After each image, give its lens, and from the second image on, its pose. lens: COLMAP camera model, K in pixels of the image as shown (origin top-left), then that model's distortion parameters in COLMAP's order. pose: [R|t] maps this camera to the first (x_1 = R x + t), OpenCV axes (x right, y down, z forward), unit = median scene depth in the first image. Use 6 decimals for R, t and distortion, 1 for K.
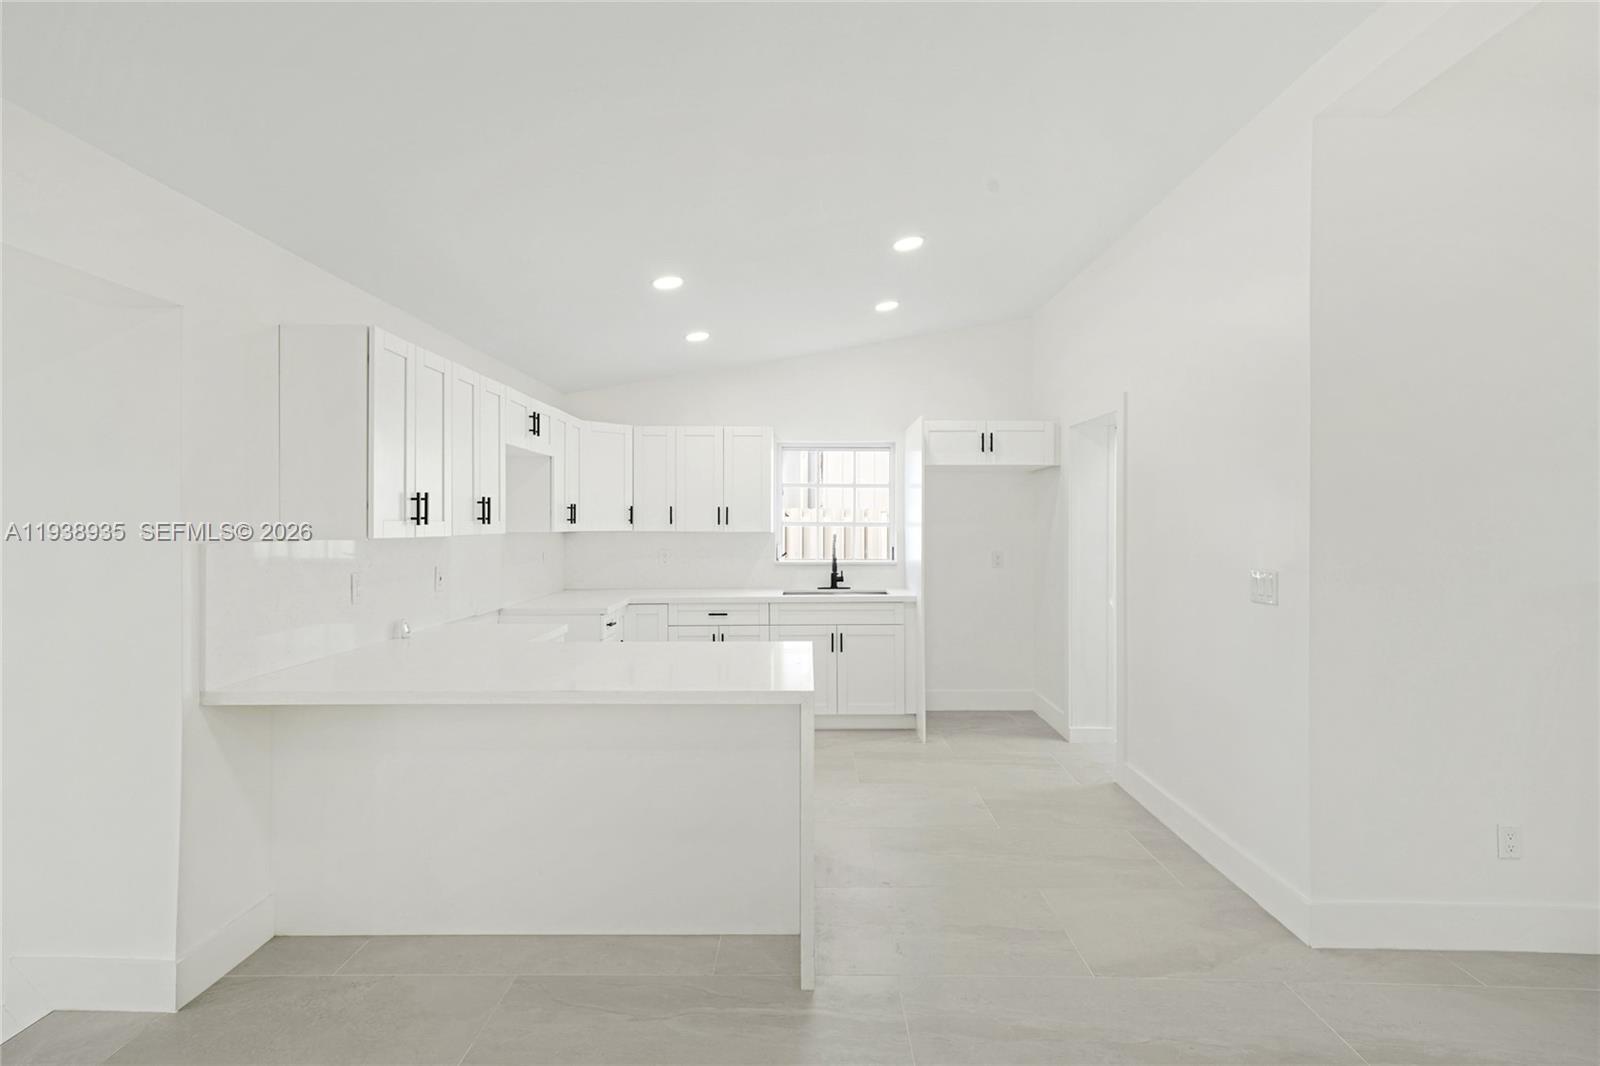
lens RADIAL K [[793.1, 0, 801.5], [0, 793.1, 523.5], [0, 0, 1]] dist [0.012118, 0.000273]
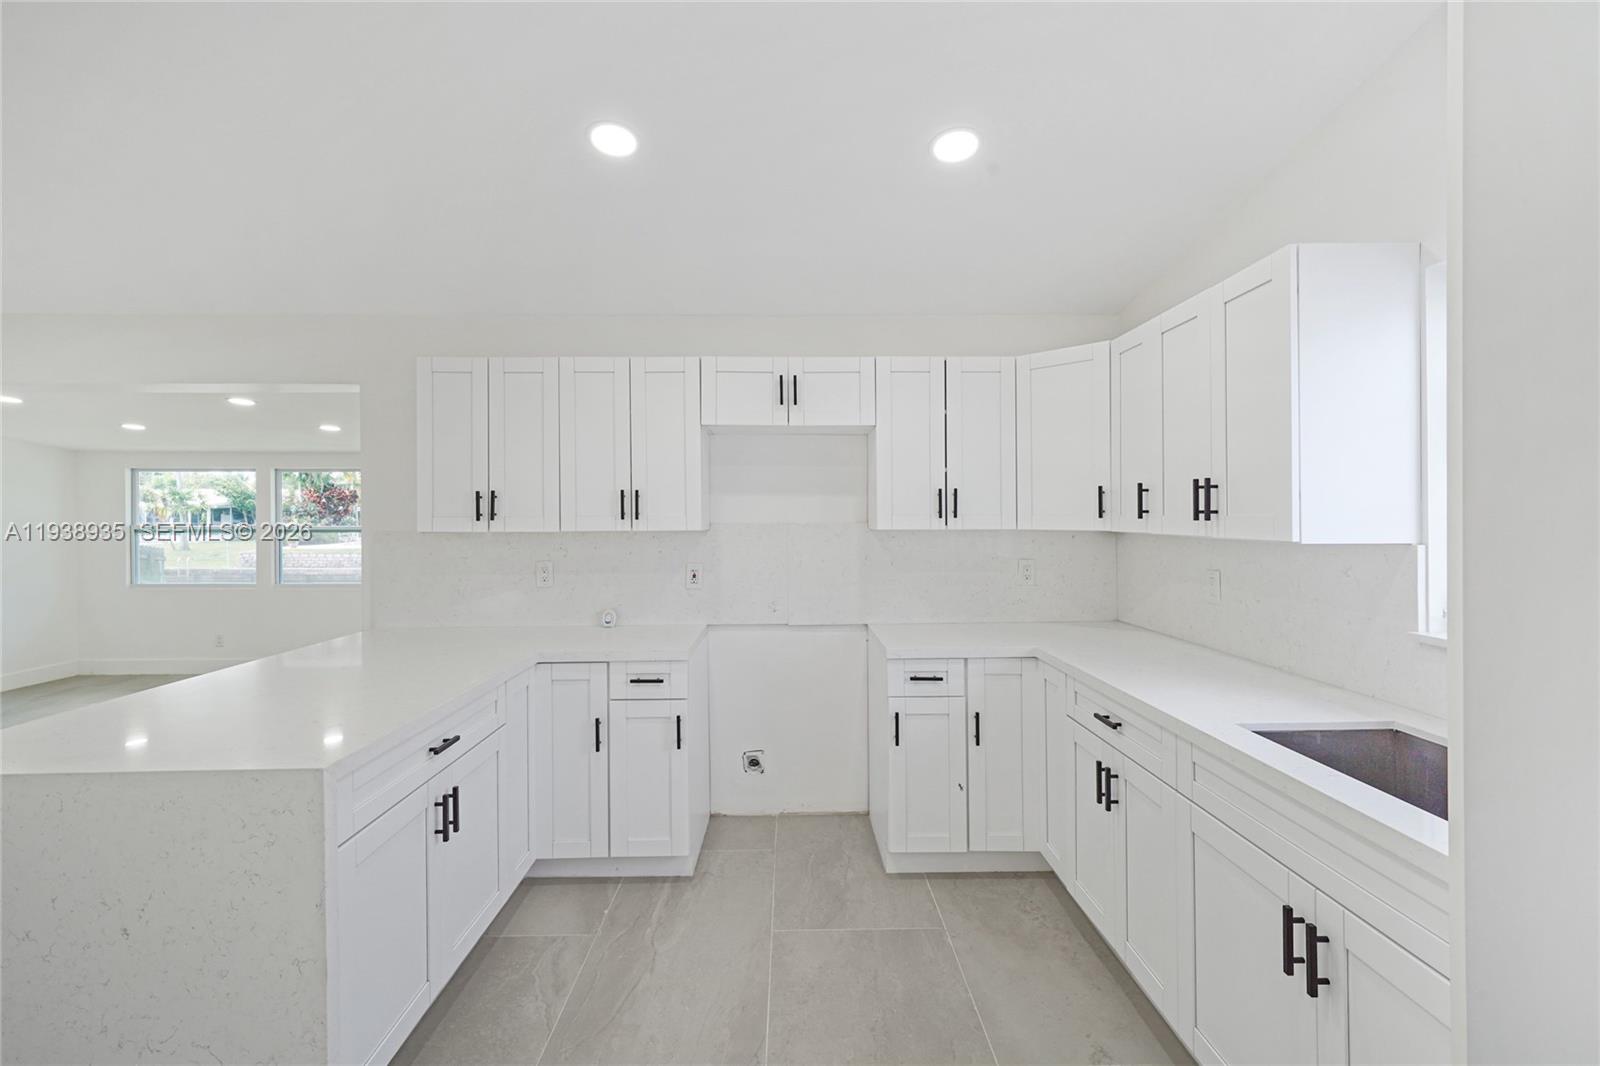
lens RADIAL K [[692.0, 0, 801.8], [0, 692.0, 514.8], [0, 0, 1]] dist [-0.000430, -0.000174]
pose [[0.027892, -0.001955, -0.999609, 0.279763], [0.003789, 0.999991, -0.001850, -0.001629], [0.999604, -0.003736, 0.027899, 0.818521]]
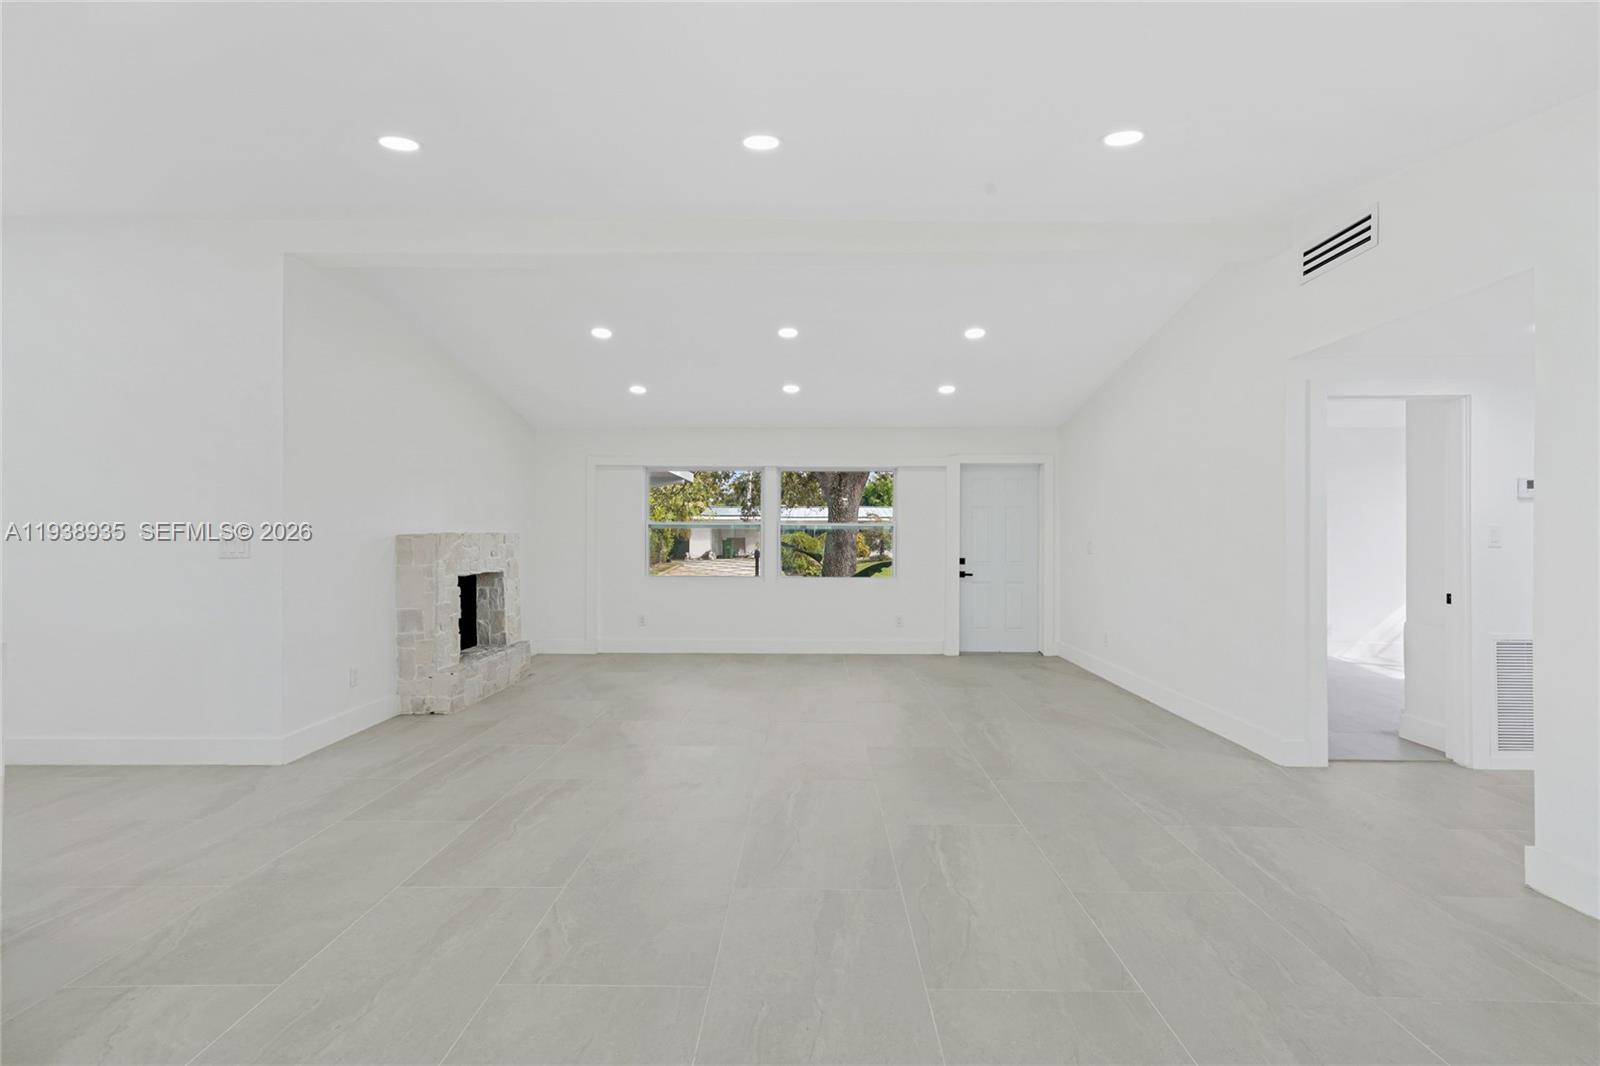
lens RADIAL K [[753.9, 0, 801.9], [0, 753.9, 528.6], [0, 0, 1]] dist [0.004030, 0.000431]
pose [[0.007087, 0.006724, 0.999952, -0.447394], [-0.000101, 0.999977, -0.006724, 0.031570], [-0.999975, -0.000054, 0.007087, -0.030298]]
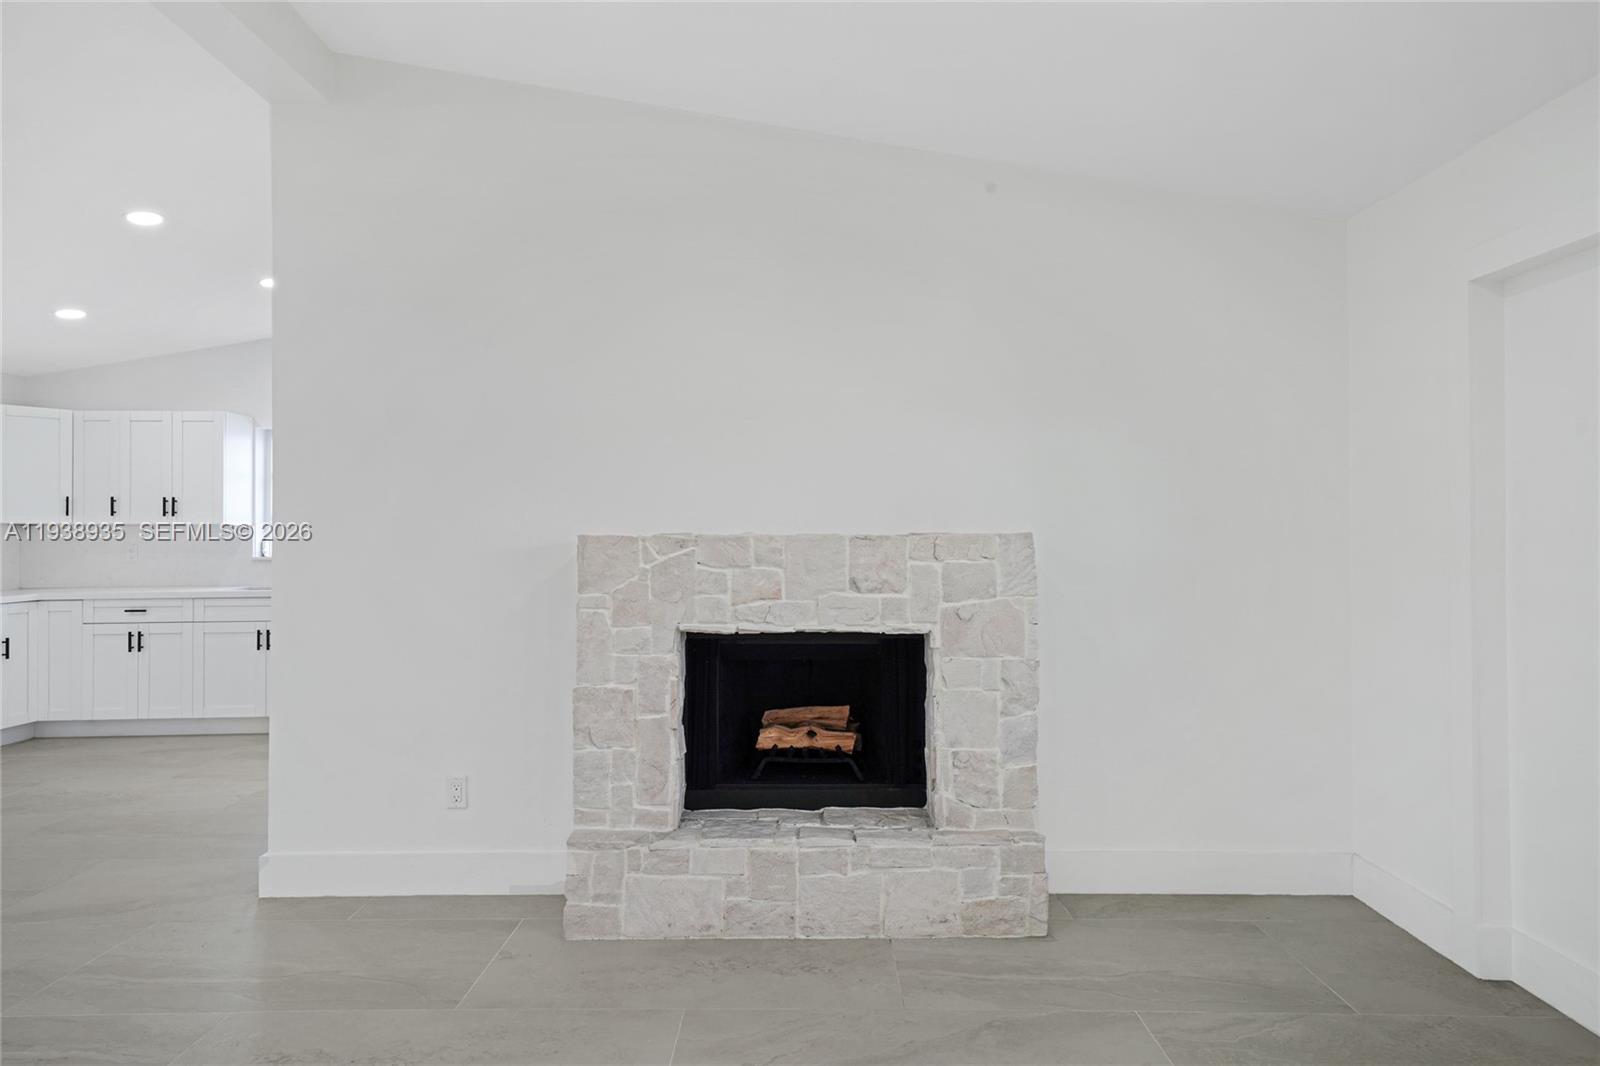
lens RADIAL K [[934.9, 0, 803.6], [0, 934.9, 529.0], [0, 0, 1]] dist [0.019438, 0.000388]
pose [[0.999965, -0.003910, 0.007426, 0.673937], [0.004001, 0.999917, -0.012281, 0.034968], [-0.007377, 0.012310, 0.999897, -0.119336]]
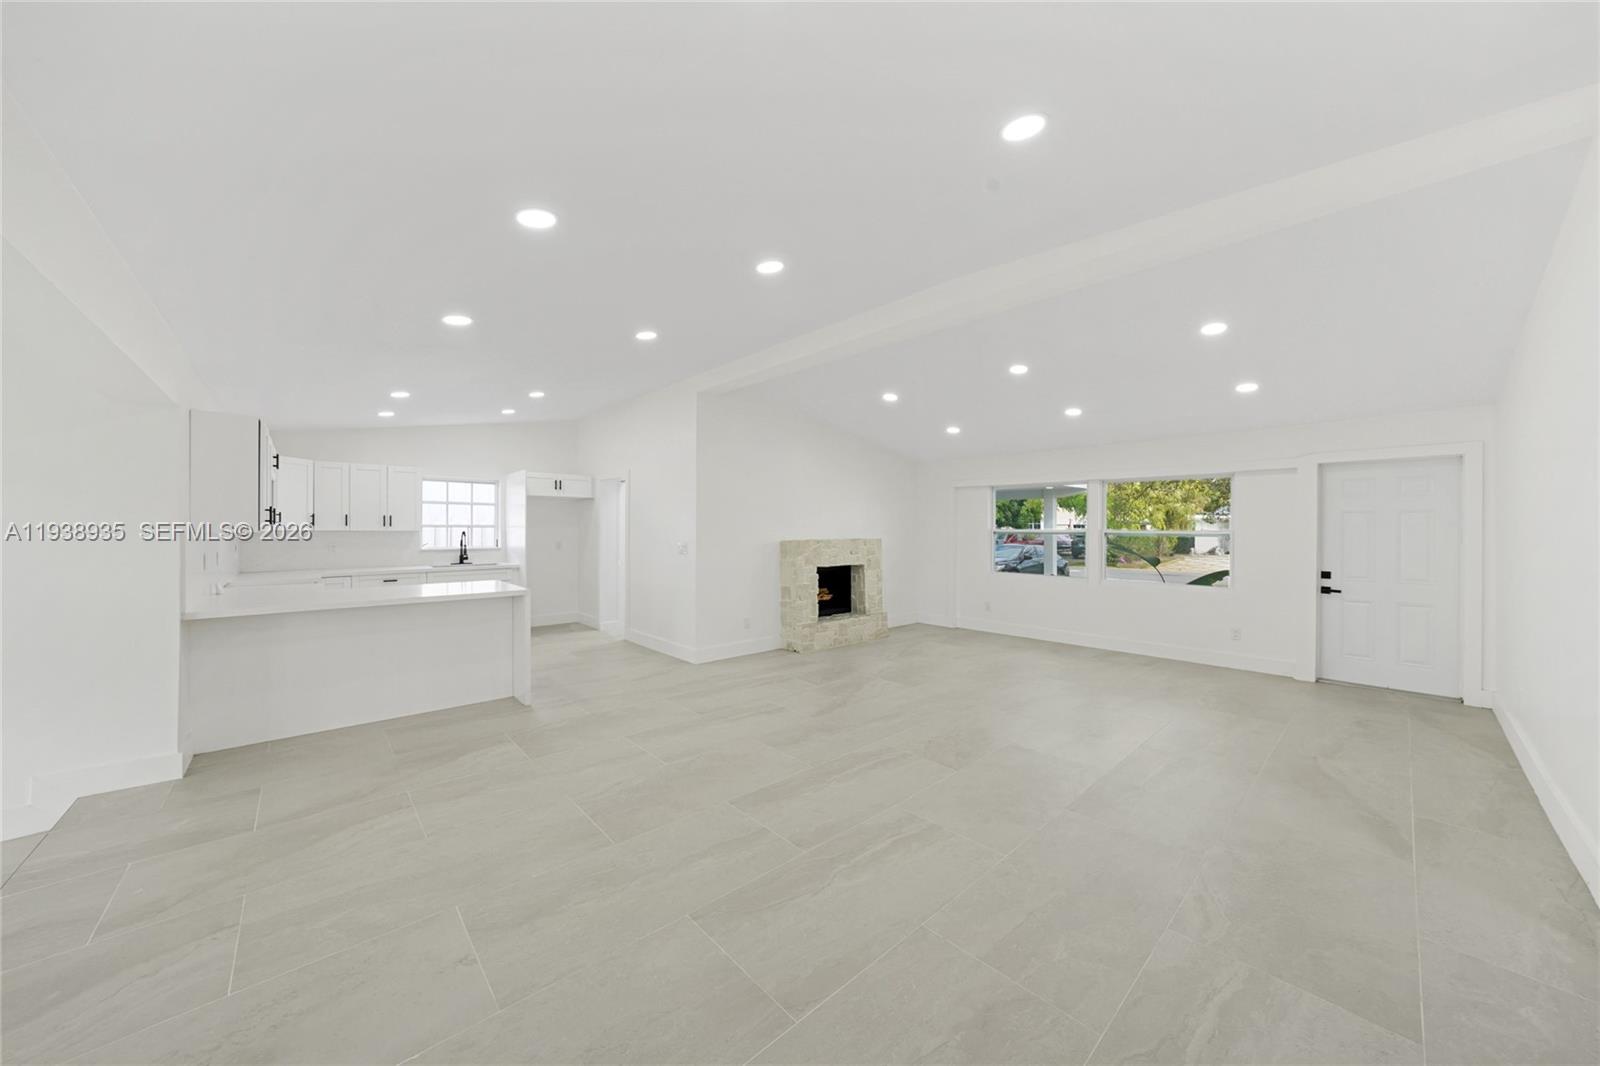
lens RADIAL K [[553.2, 0, 803.5], [0, 553.2, 529.7], [0, 0, 1]] dist [-0.018026, 0.000223]
pose [[0.733027, -0.000329, 0.680200, -0.248889], [-0.000510, 0.999999, 0.001033, 0.007220], [-0.680200, -0.001105, 0.733026, -0.414630]]
